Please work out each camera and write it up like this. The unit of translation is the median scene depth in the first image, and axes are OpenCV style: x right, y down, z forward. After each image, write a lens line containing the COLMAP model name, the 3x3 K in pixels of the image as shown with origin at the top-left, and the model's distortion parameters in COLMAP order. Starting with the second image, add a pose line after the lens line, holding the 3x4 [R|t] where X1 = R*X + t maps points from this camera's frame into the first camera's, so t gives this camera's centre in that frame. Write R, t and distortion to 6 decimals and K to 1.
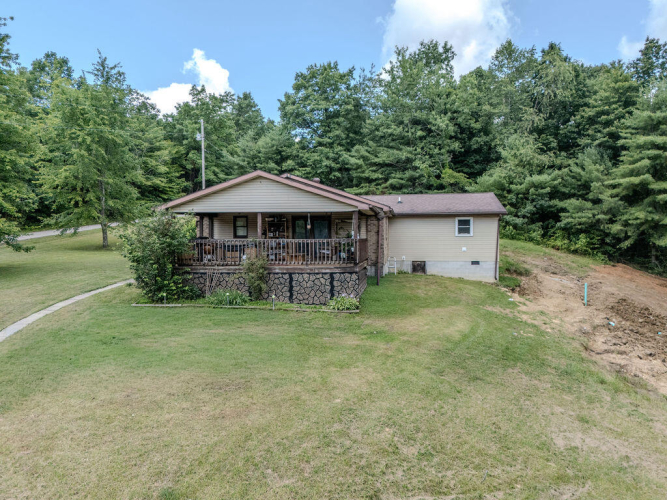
lens RADIAL K [[491.8, 0, 333.2], [0, 491.8, 250.1], [0, 0, 1]] dist [0.071614, -0.061830]
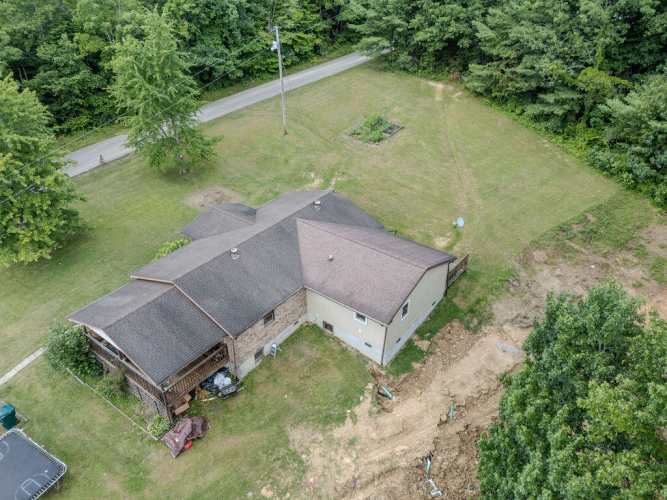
lens RADIAL K [[491.8, 0, 333.6], [0, 491.8, 246.2], [0, 0, 1]] dist [0.071614, -0.061830]
pose [[0.873159, 0.261814, -0.411154, 0.335326], [-0.012144, 0.854926, 0.518608, -0.394615], [0.487285, -0.447835, 0.749665, 0.138854]]
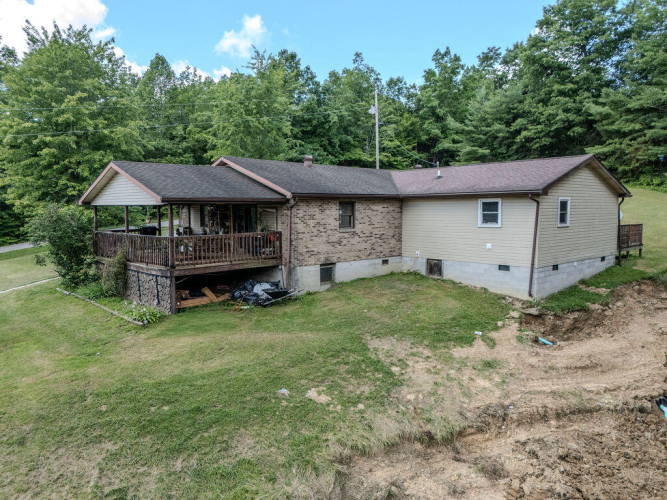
lens RADIAL K [[491.8, 0, 337.8], [0, 491.8, 249.3], [0, 0, 1]] dist [0.071614, -0.061830]
pose [[0.777253, 0.051386, -0.627087, 0.291813], [-0.009568, 0.997510, 0.069880, -0.023611], [0.629116, -0.048314, 0.775809, 0.191987]]
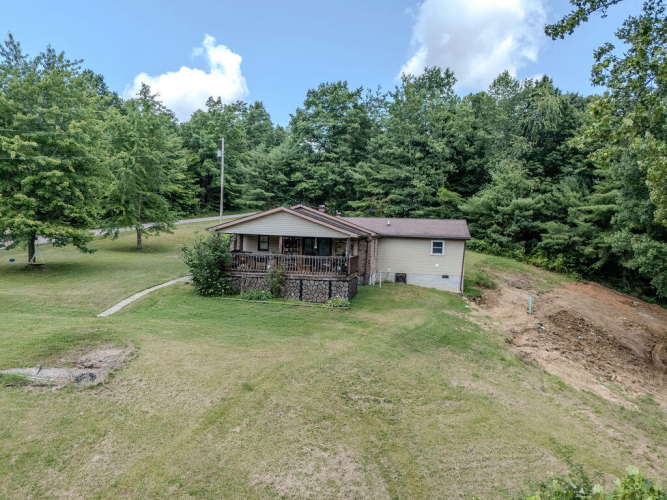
lens RADIAL K [[519.4, 0, 333.6], [0, 519.4, 249.8], [0, 0, 1]] dist [0.071125, -0.017533]
pose [[0.999112, 0.041701, -0.006003, 0.004351], [-0.041746, 0.999100, -0.007488, -0.011646], [0.005685, 0.007732, 0.999954, -0.182941]]
